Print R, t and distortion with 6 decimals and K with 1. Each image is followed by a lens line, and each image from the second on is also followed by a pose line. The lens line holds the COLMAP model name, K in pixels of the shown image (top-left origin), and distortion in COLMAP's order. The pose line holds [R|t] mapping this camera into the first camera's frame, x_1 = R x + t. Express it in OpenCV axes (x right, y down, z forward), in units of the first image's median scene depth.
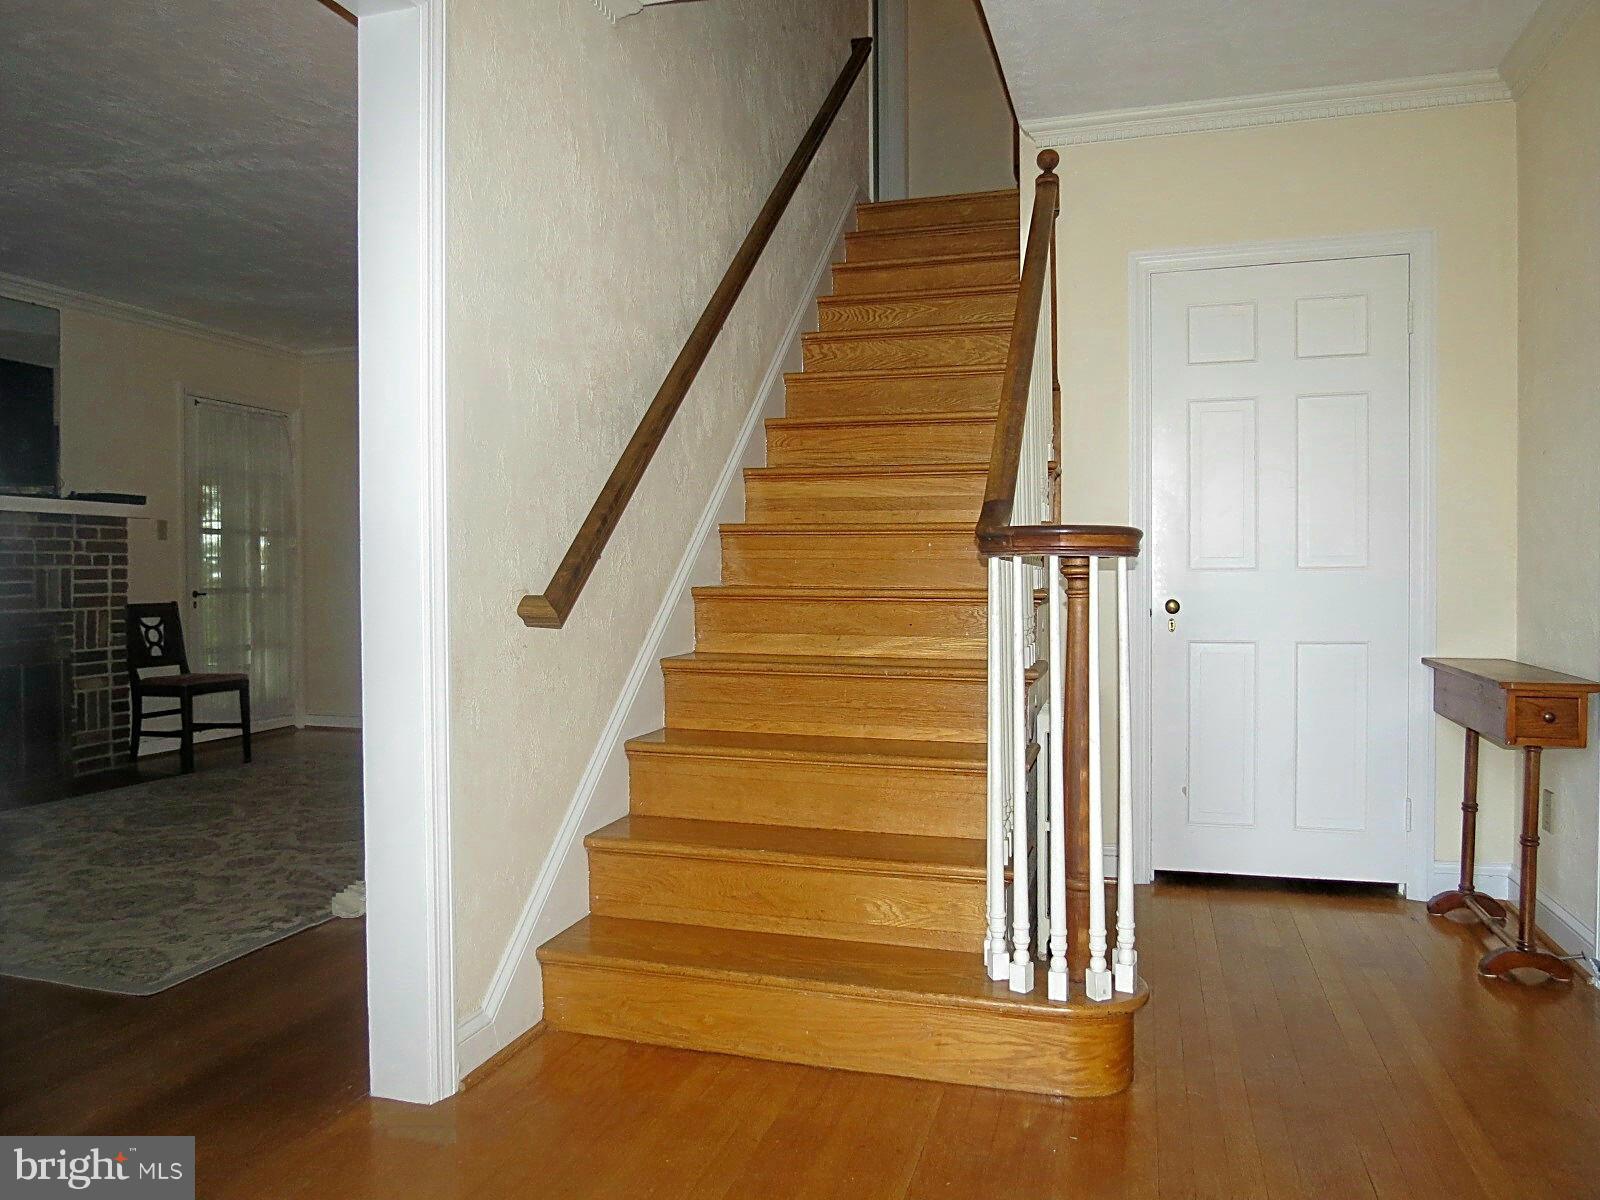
lens RADIAL K [[1130.4, 0, 806.4], [0, 1130.4, 601.9], [0, 0, 1]] dist [-0.042130, 0.017260]
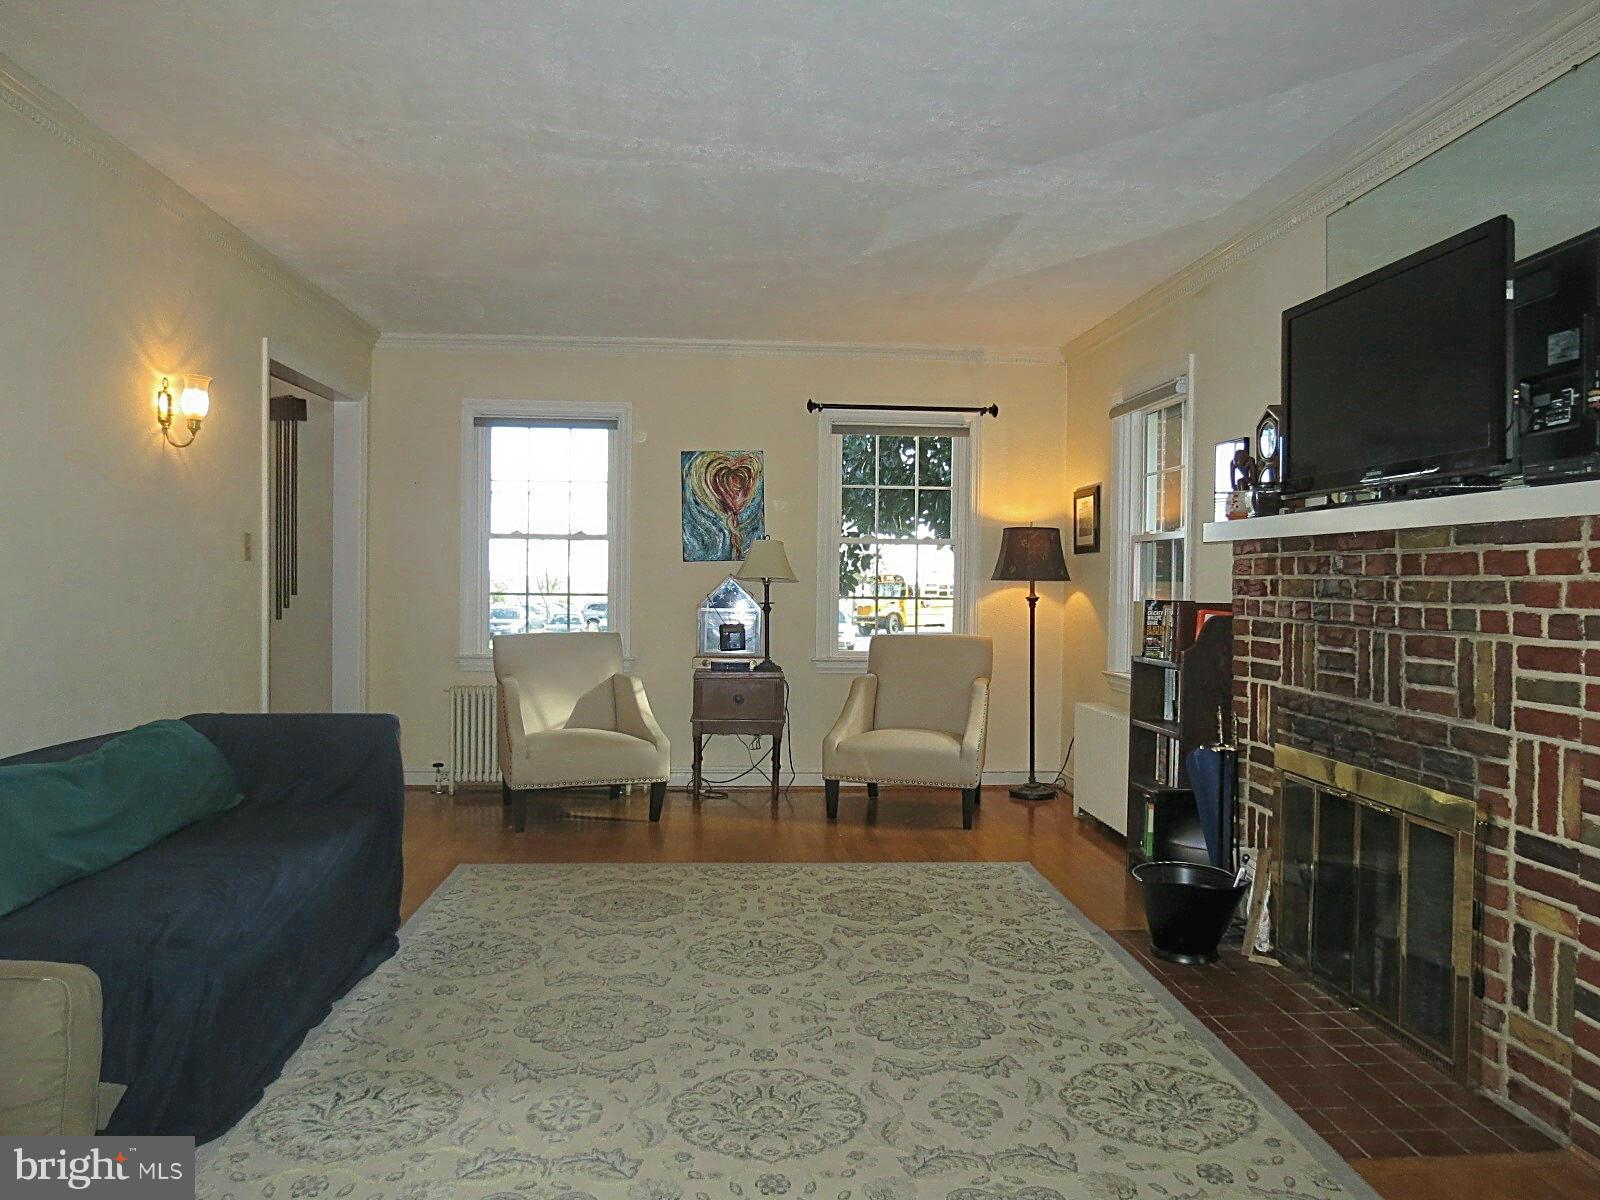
lens RADIAL K [[1130.4, 0, 791.0], [0, 1130.4, 605.9], [0, 0, 1]] dist [-0.042130, 0.017260]
pose [[-0.939414, 0.009227, -0.342660, -0.227621], [-0.008342, 0.998726, 0.049762, -0.063770], [0.342683, 0.049606, -0.938141, 1.300360]]
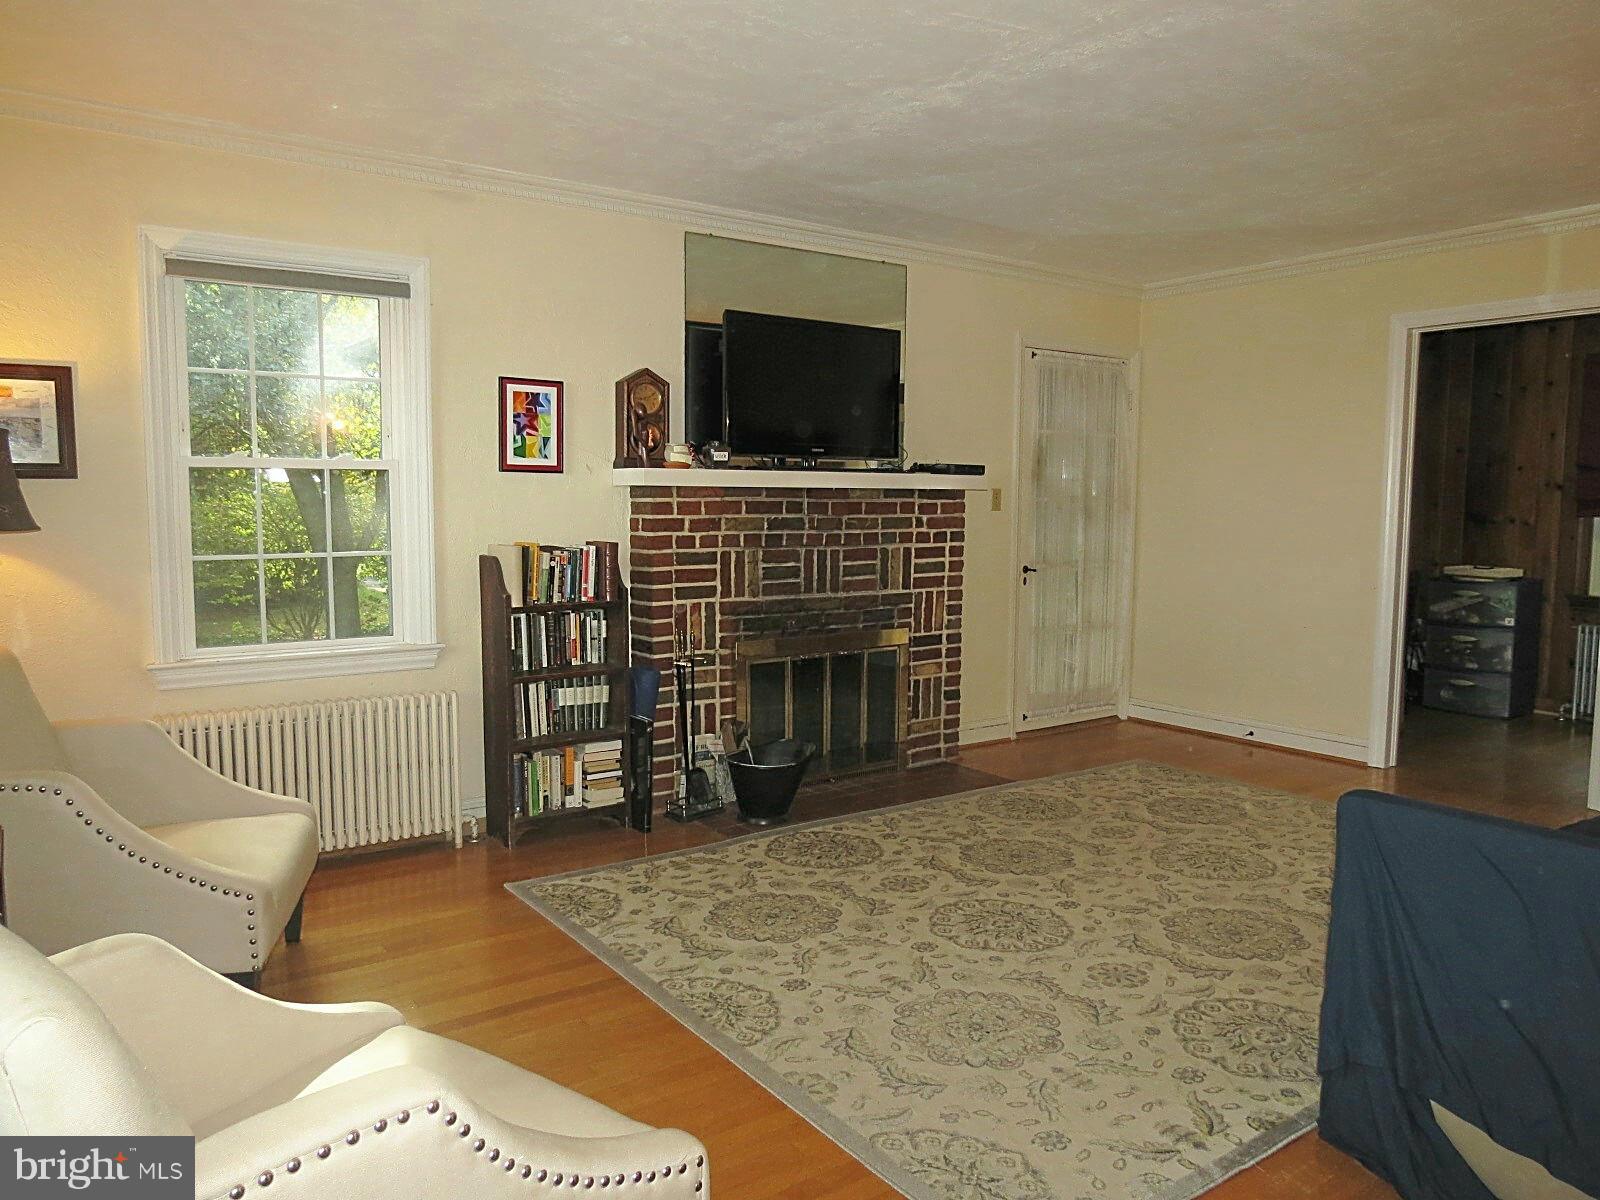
lens RADIAL K [[1130.4, 0, 801.6], [0, 1130.4, 601.6], [0, 0, 1]] dist [-0.042130, 0.017260]
pose [[0.790817, 0.064161, -0.608681, -0.153102], [-0.023146, 0.996914, 0.075012, -0.052158], [0.611615, -0.045232, 0.789861, 0.192144]]
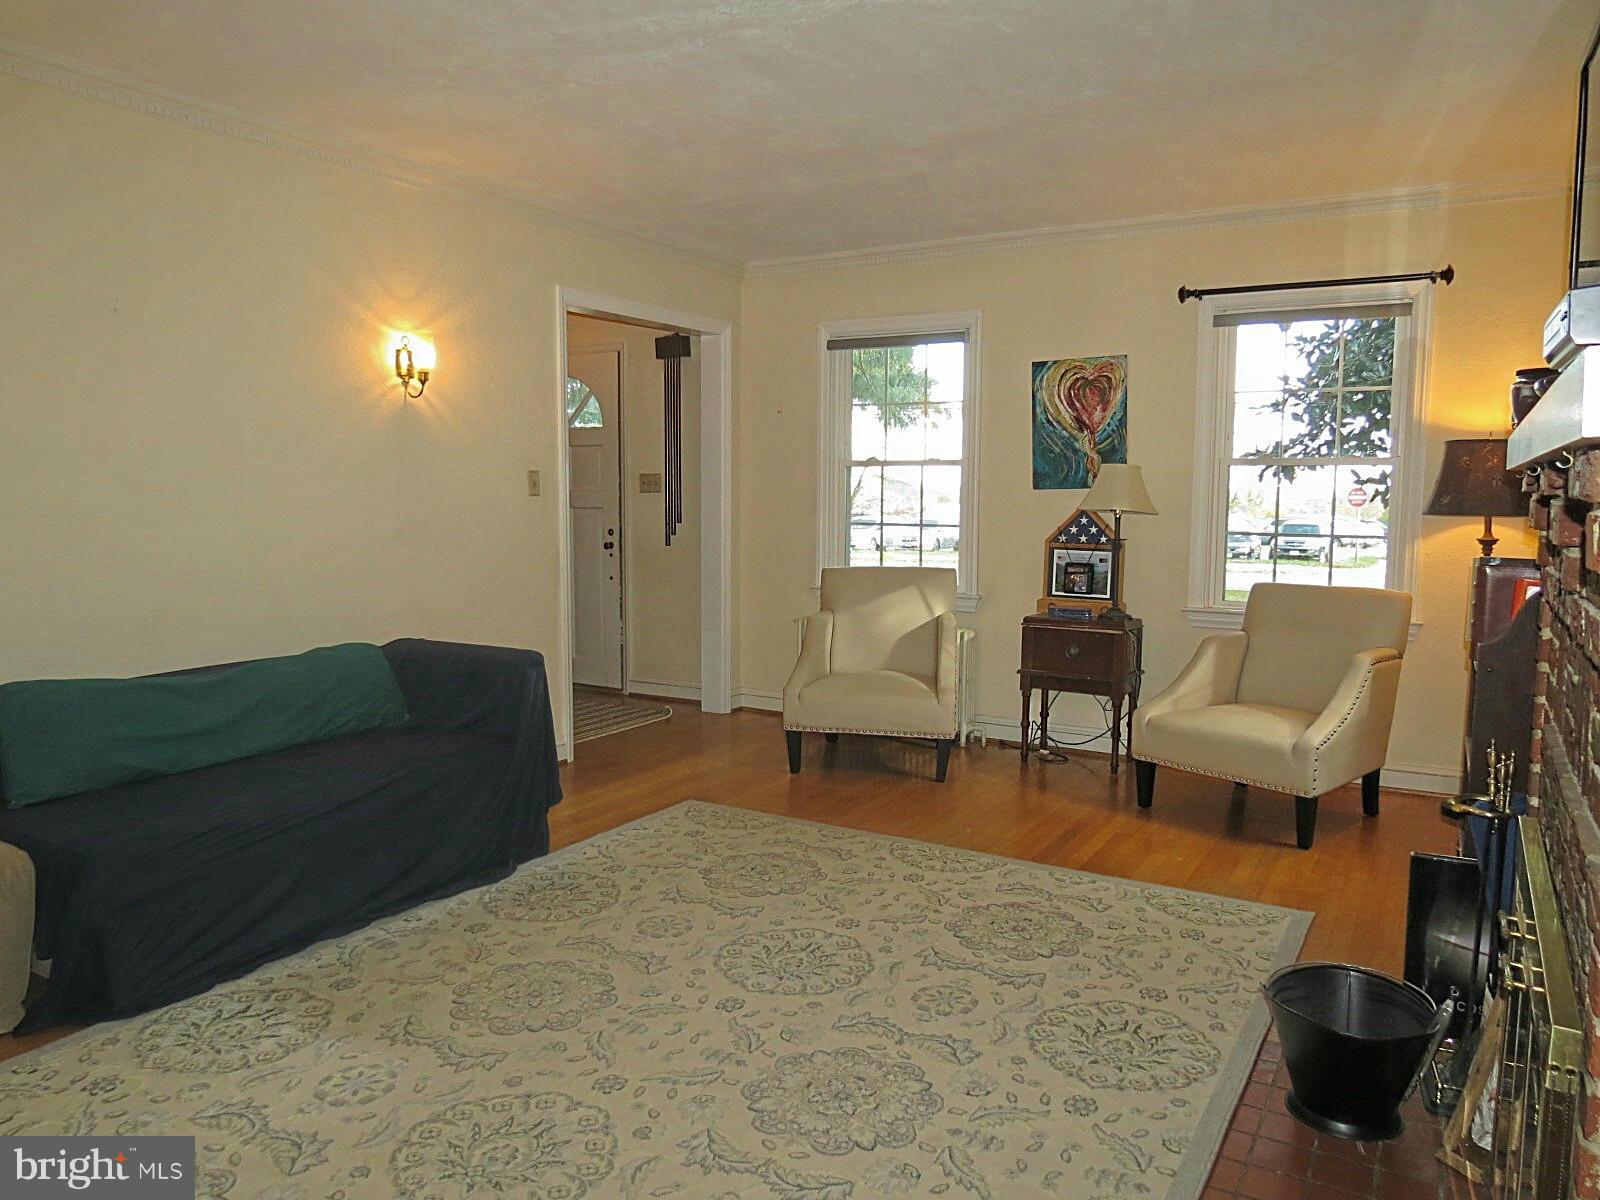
lens RADIAL K [[1130.4, 0, 802.1], [0, 1130.4, 600.4], [0, 0, 1]] dist [-0.042130, 0.017260]
pose [[-0.966897, -0.018989, 0.254460, -0.557629], [0.012194, 0.992649, 0.120411, -0.075350], [-0.254876, 0.119528, -0.959558, 1.212402]]
